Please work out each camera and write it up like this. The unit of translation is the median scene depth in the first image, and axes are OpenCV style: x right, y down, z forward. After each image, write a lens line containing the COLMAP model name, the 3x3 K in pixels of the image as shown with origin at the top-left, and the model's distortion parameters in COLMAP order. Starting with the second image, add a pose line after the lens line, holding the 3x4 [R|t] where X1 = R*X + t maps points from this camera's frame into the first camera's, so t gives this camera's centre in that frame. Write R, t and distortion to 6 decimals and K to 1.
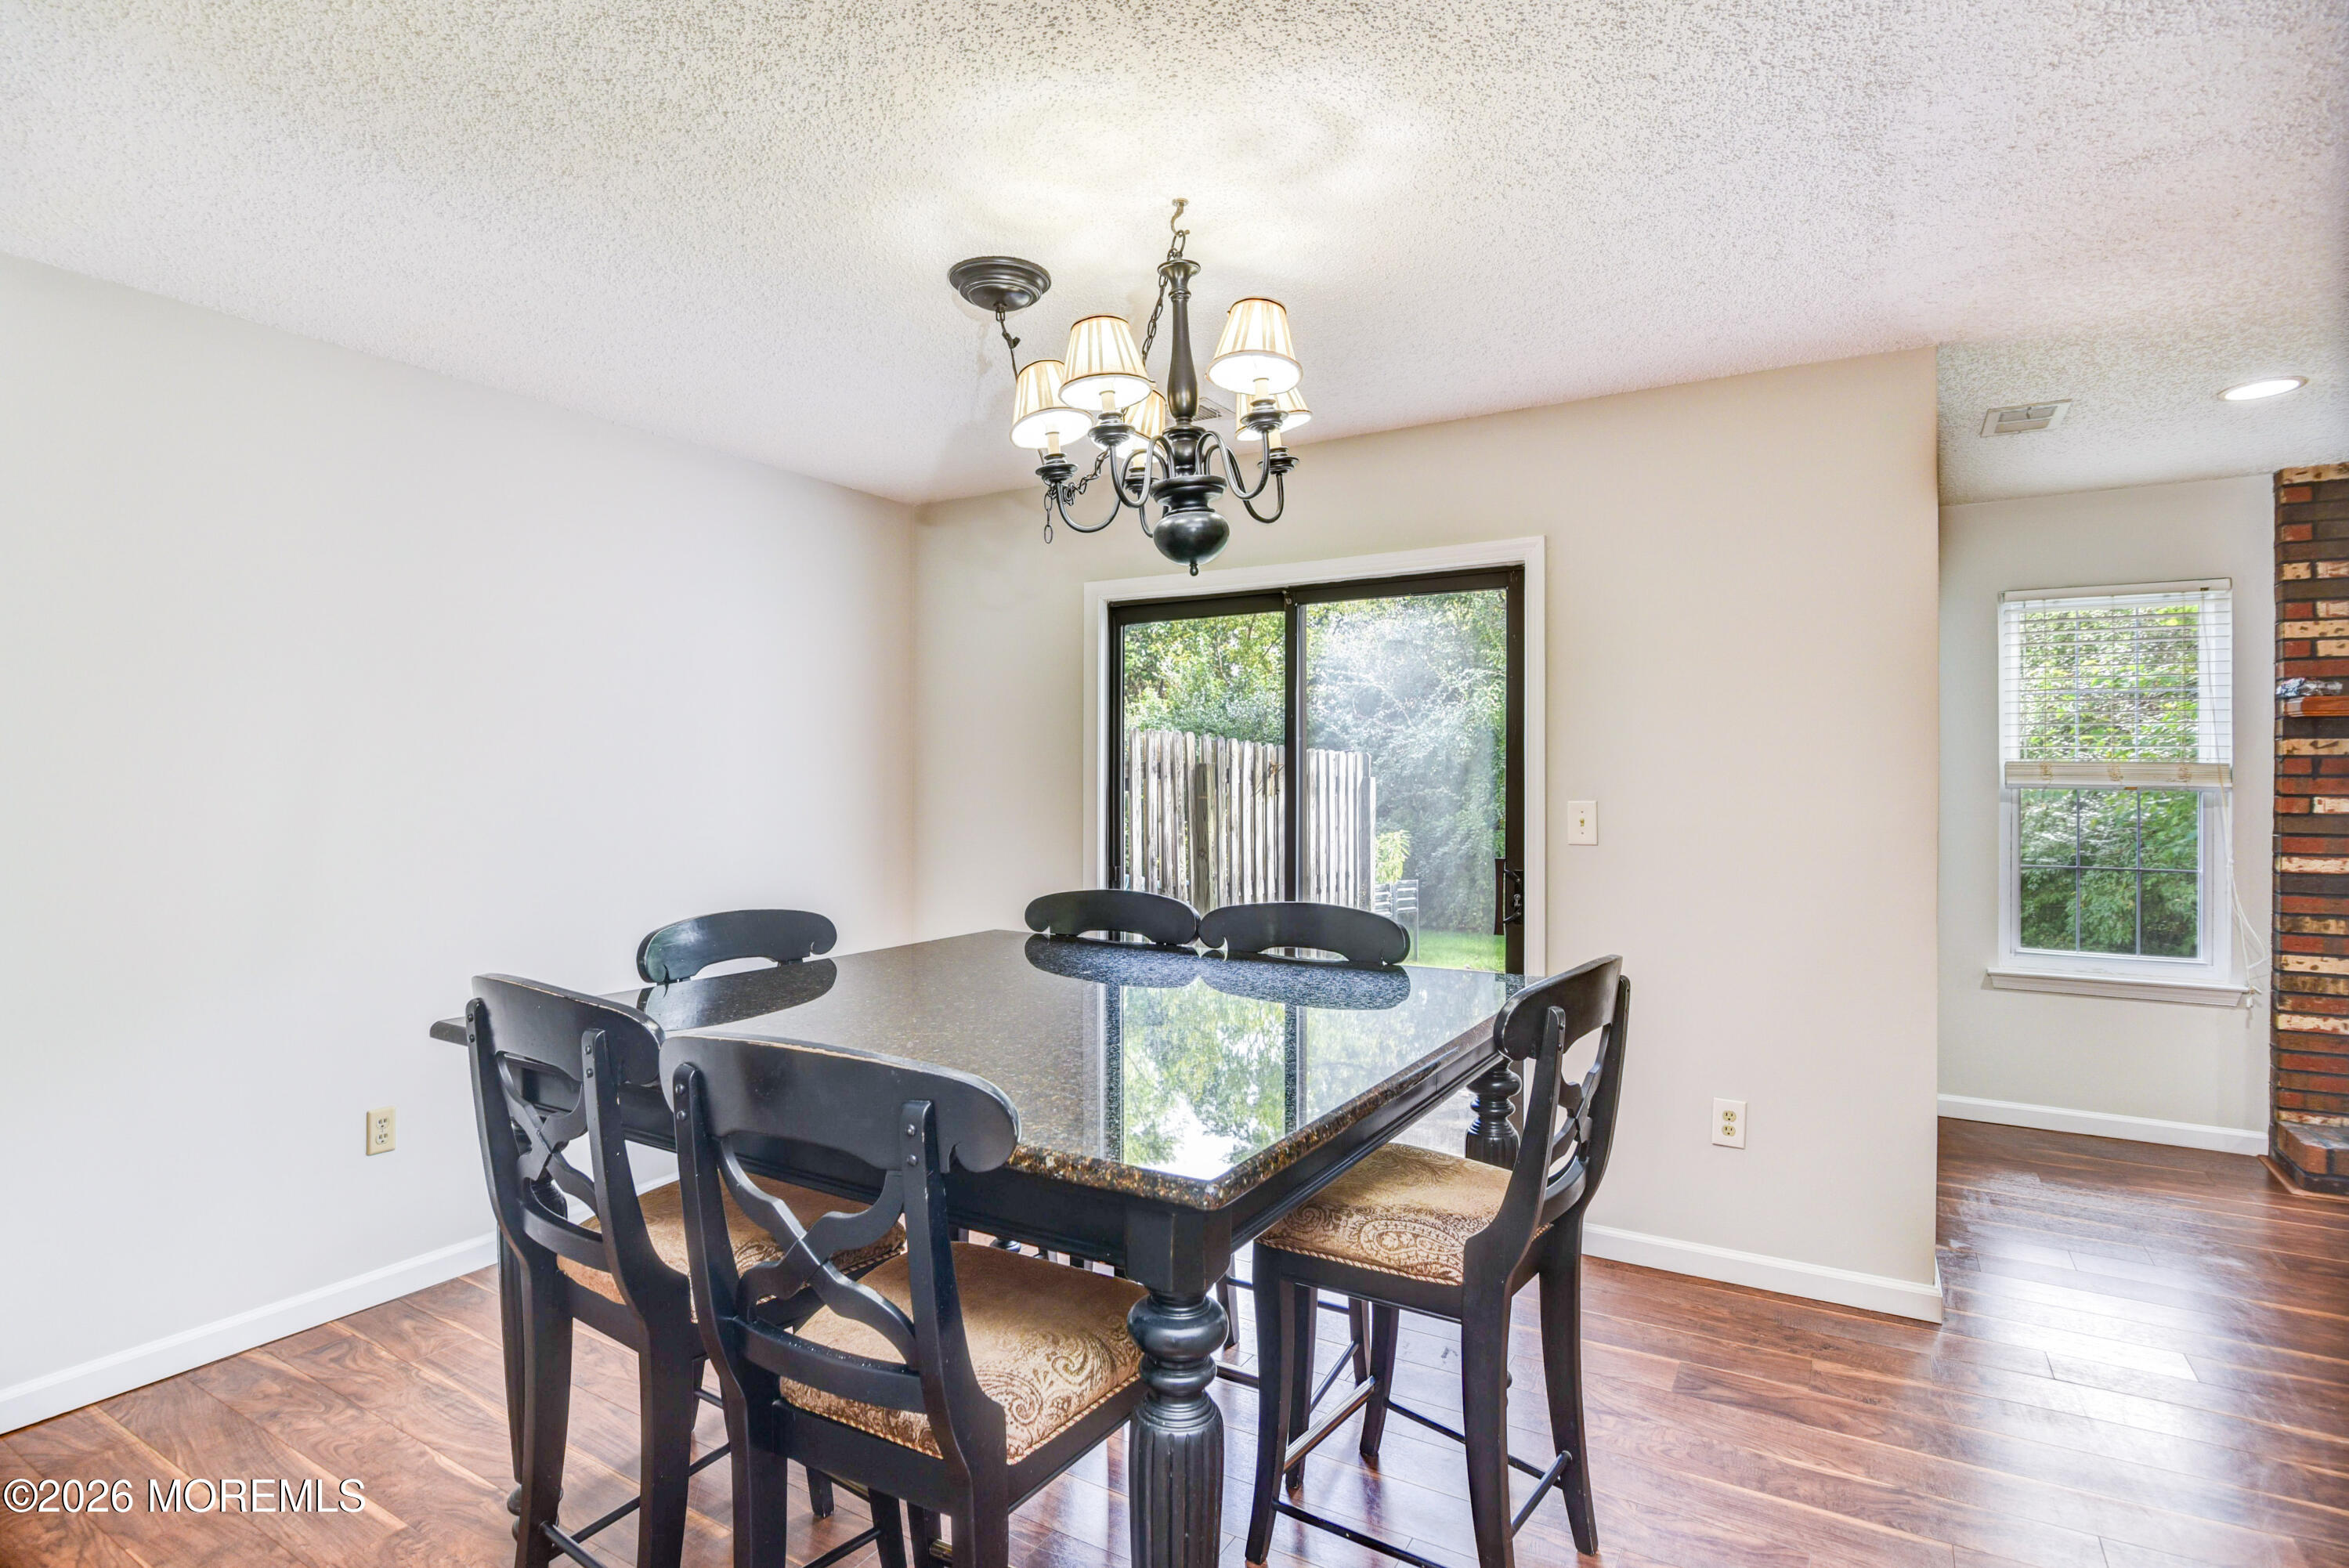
lens RADIAL K [[1182.0, 0, 1155.2], [0, 1182.0, 779.3], [0, 0, 1]] dist [-0.018123, -0.000205]
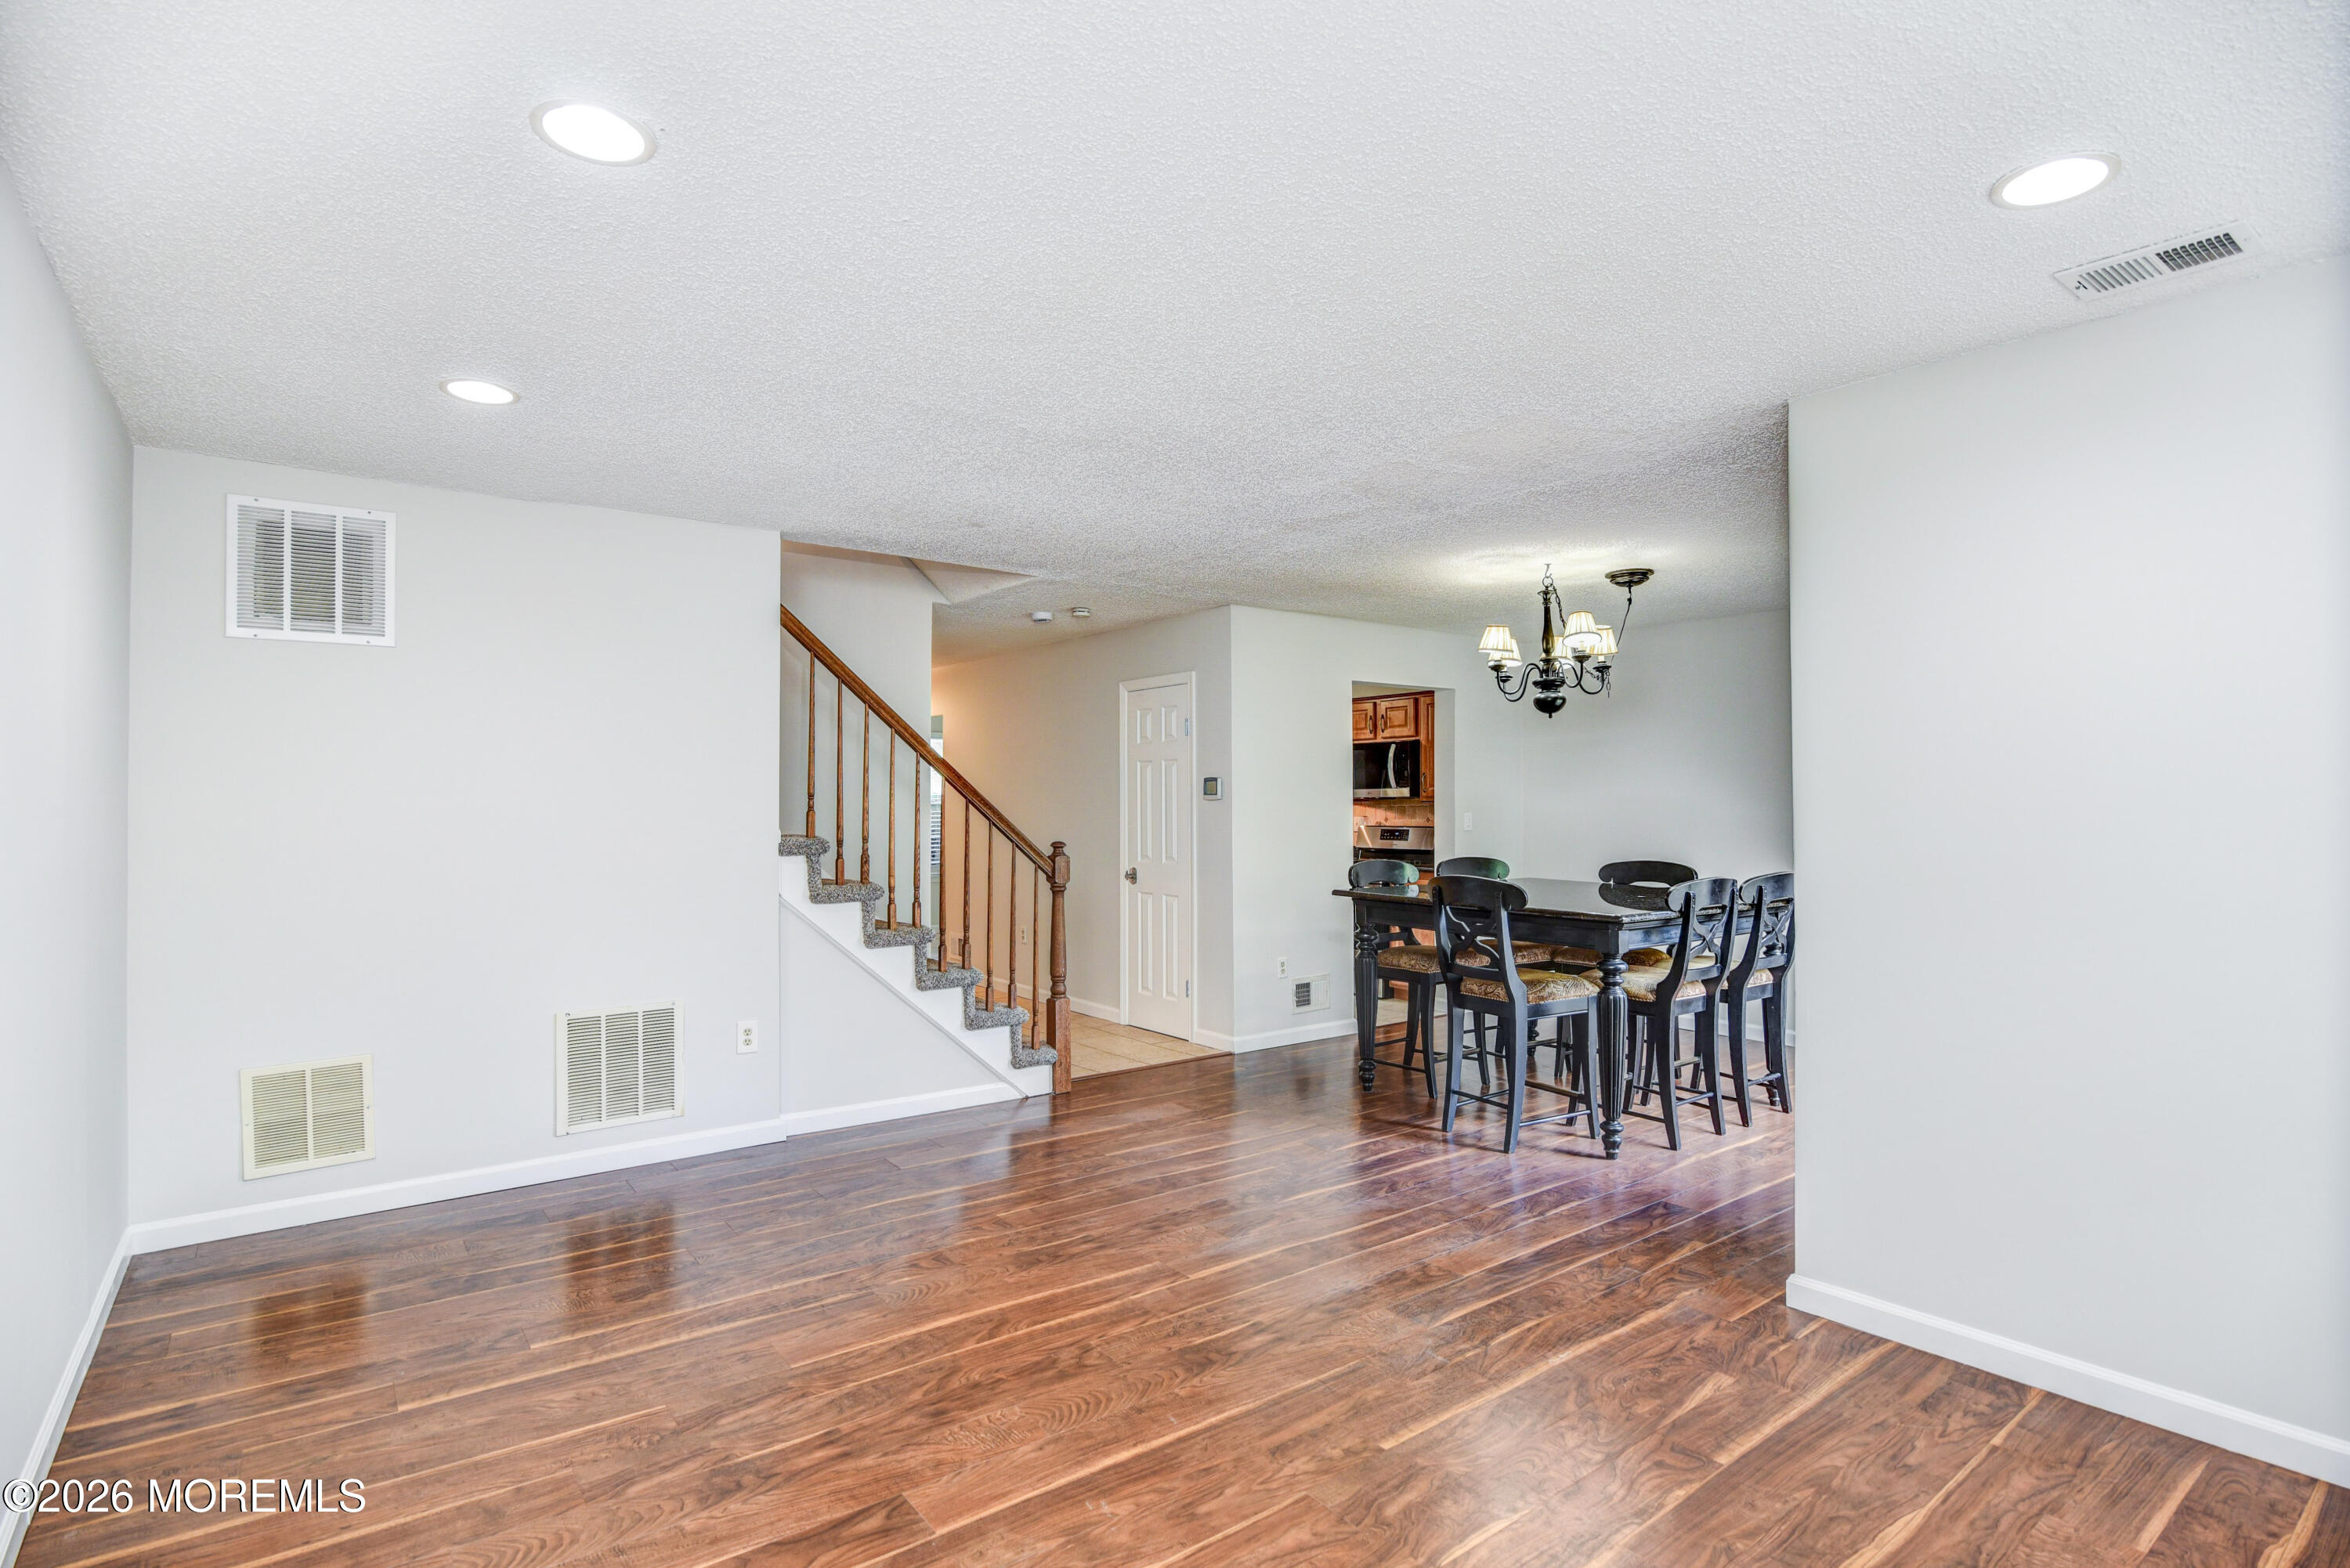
lens RADIAL K [[1156.0, 0, 1175.0], [0, 1156.0, 784.0], [0, 0, 1]] dist [-0.018742, 0.000371]
pose [[-0.364588, -0.014978, -0.931048, 1.826407], [-0.000280, 0.999872, -0.015975, 0.000200], [0.931169, -0.005564, -0.364546, 0.839295]]
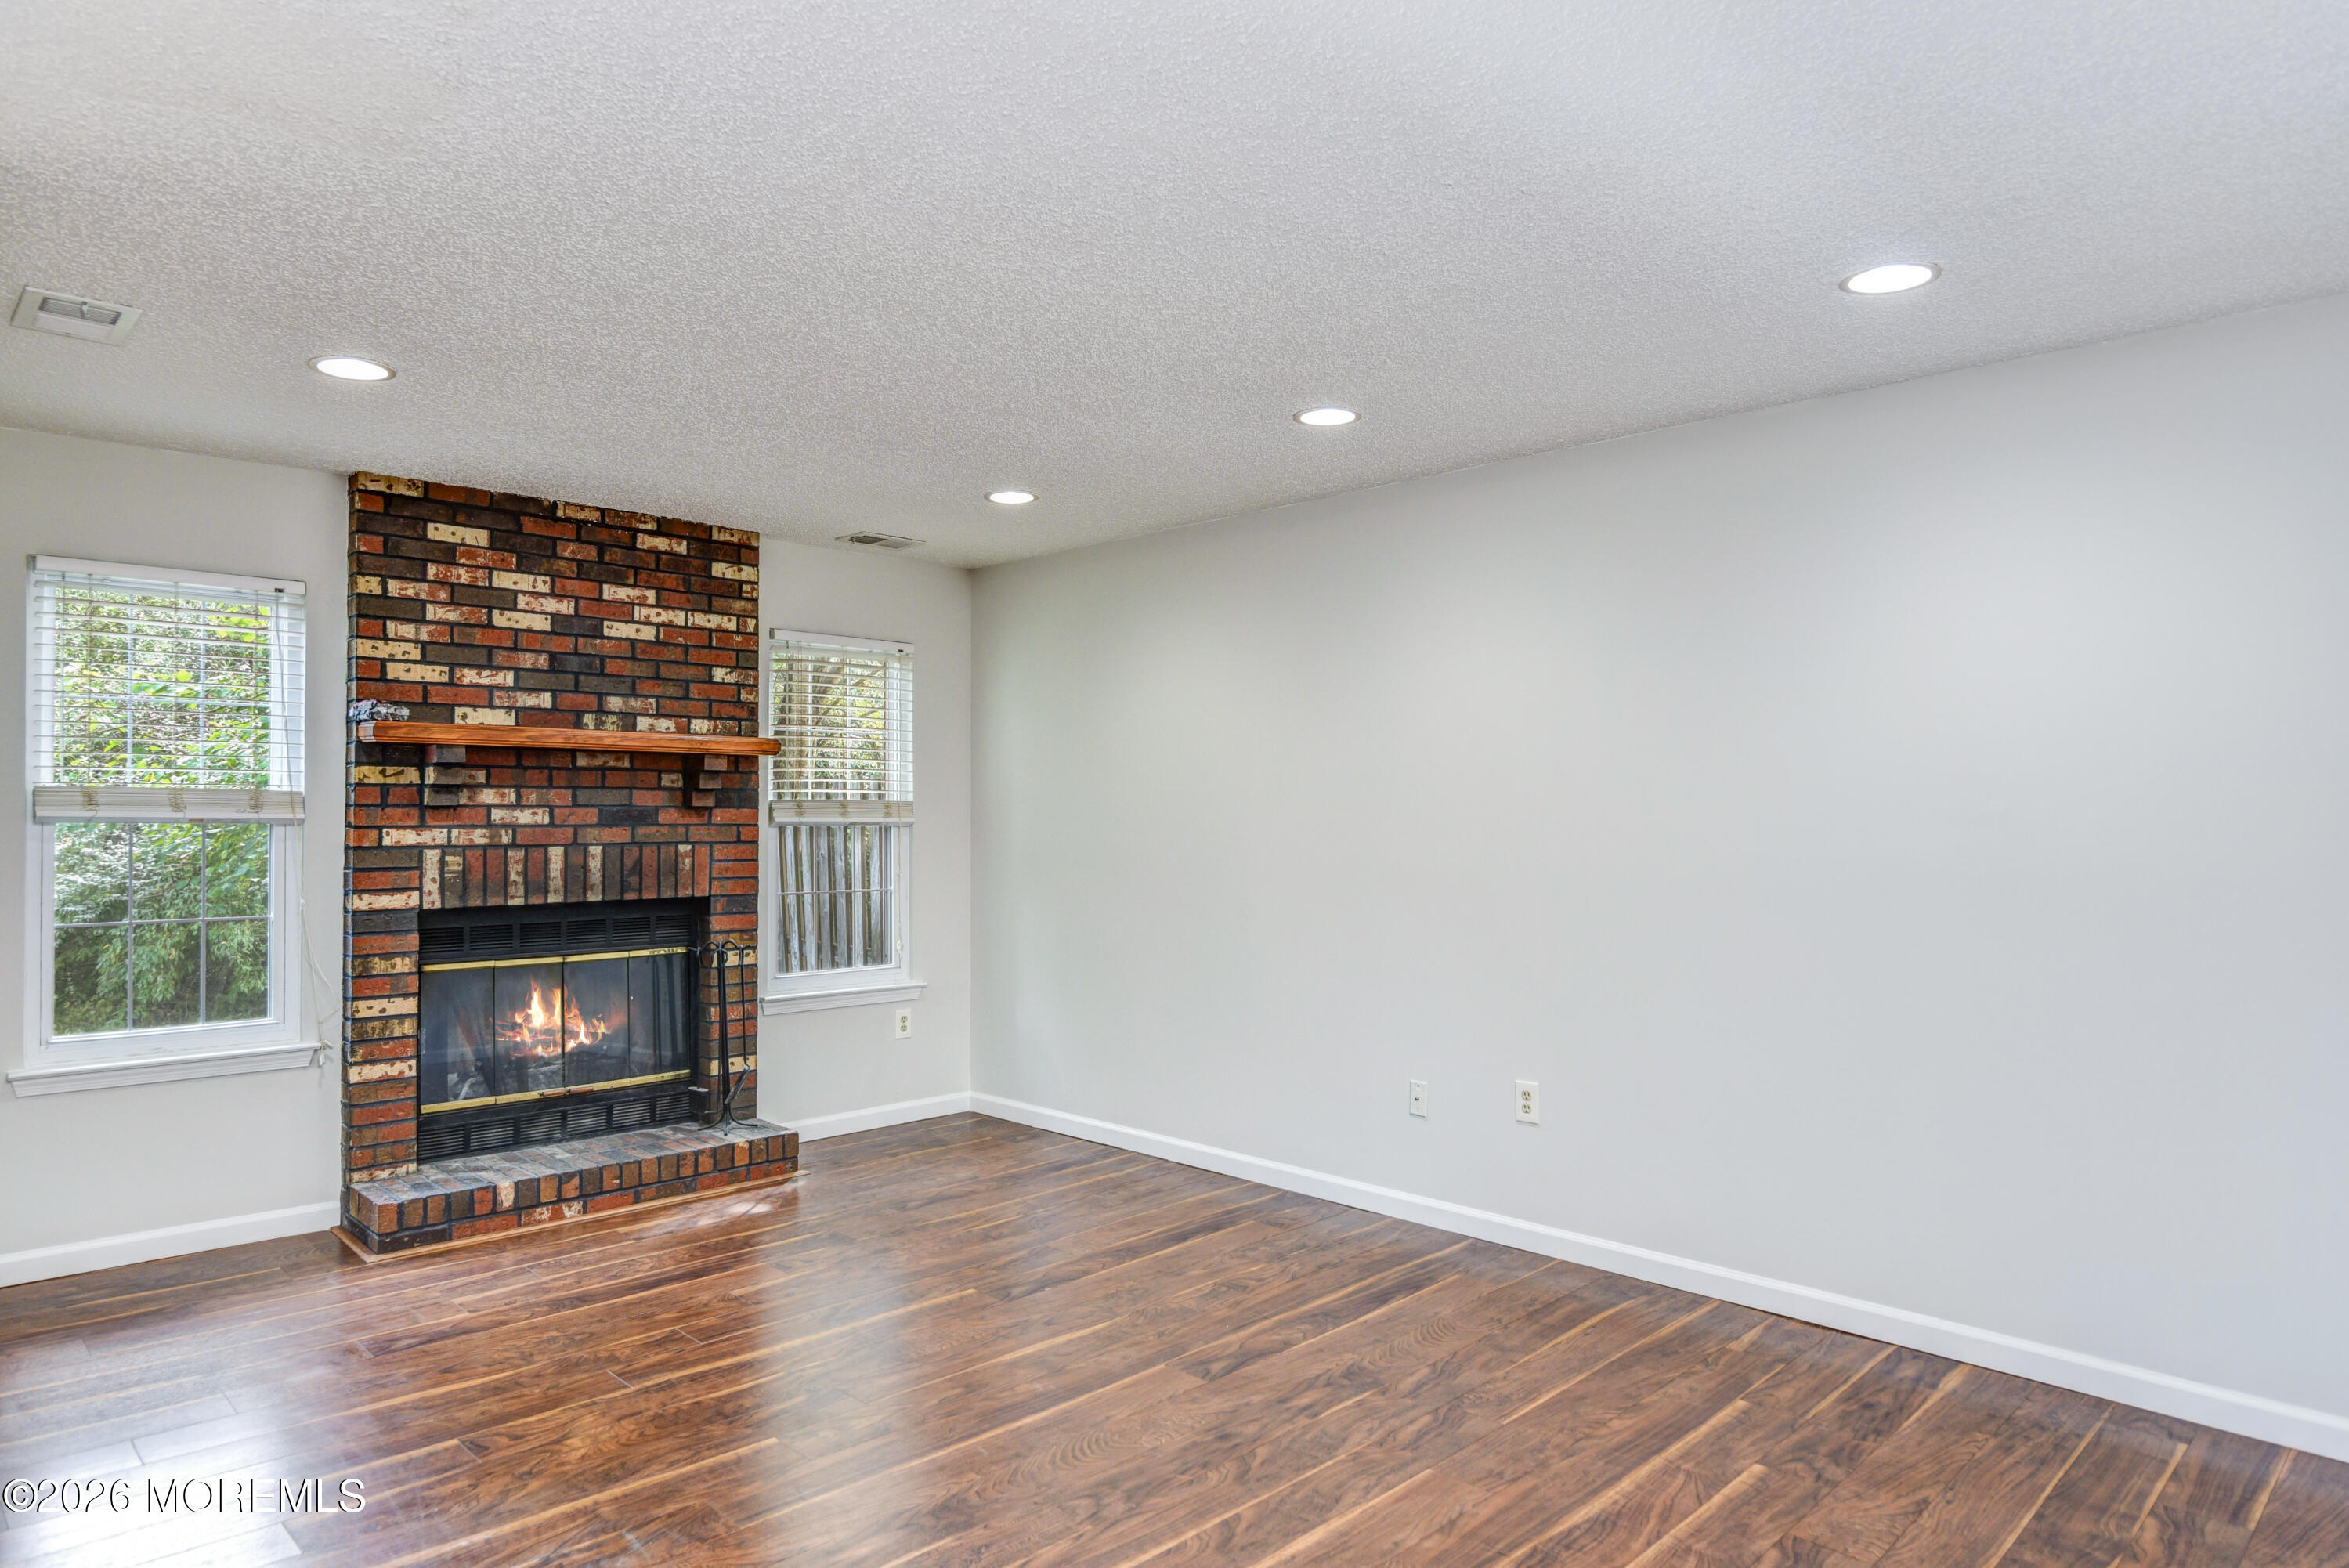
lens RADIAL K [[1393.9, 0, 1170.4], [0, 1393.9, 790.3], [0, 0, 1]] dist [-0.009203, -0.001118]
pose [[0.243001, 0.010418, 0.969970, 0.087958], [0.001025, 0.999939, -0.010997, -0.003596], [-0.970026, 0.003666, 0.242975, 0.150203]]
